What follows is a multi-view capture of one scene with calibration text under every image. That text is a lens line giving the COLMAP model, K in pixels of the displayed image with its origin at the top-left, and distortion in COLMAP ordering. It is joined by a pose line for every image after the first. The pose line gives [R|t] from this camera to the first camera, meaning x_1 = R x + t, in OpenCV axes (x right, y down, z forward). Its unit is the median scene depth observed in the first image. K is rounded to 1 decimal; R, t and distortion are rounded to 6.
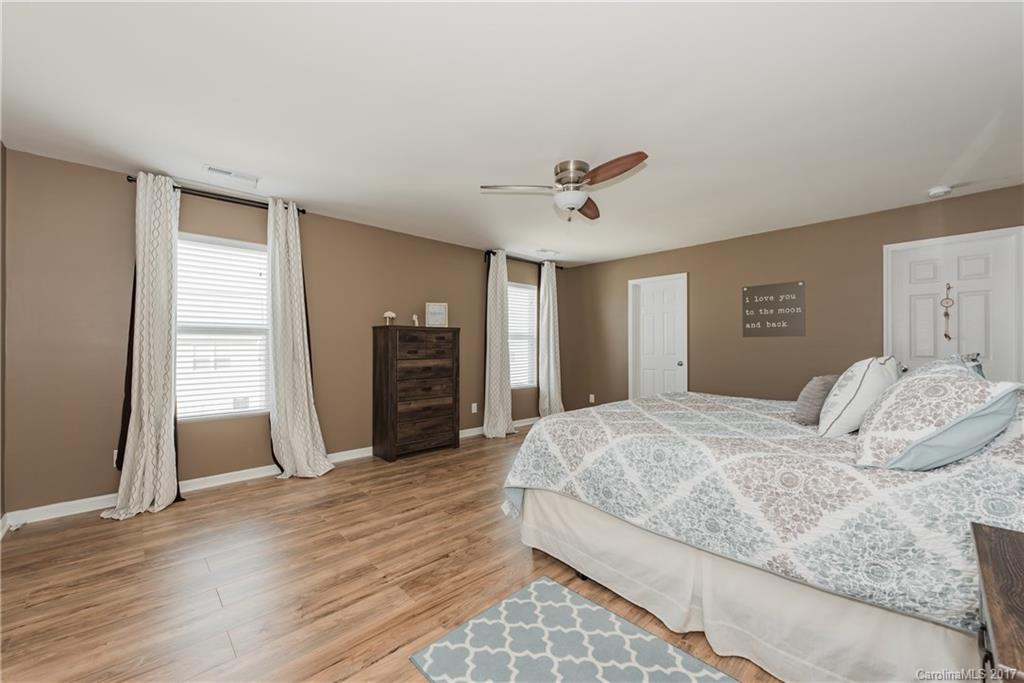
lens RADIAL K [[399.2, 0, 514.4], [0, 399.2, 343.8], [0, 0, 1]] dist [0.000032, -0.000002]
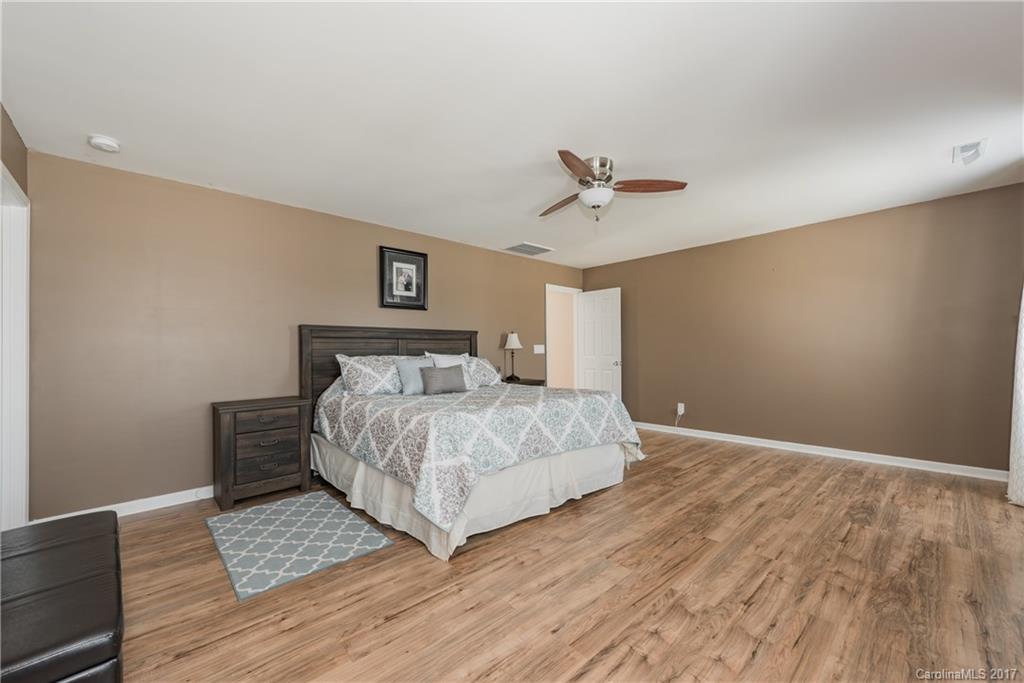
lens RADIAL K [[399.2, 0, 509.6], [0, 399.2, 344.1], [0, 0, 1]] dist [0.000032, -0.000002]
pose [[-0.999950, 0.008212, 0.005696, 0.374020], [0.008180, 0.999951, -0.005611, 0.014390], [-0.005742, -0.005564, -0.999968, 2.096897]]
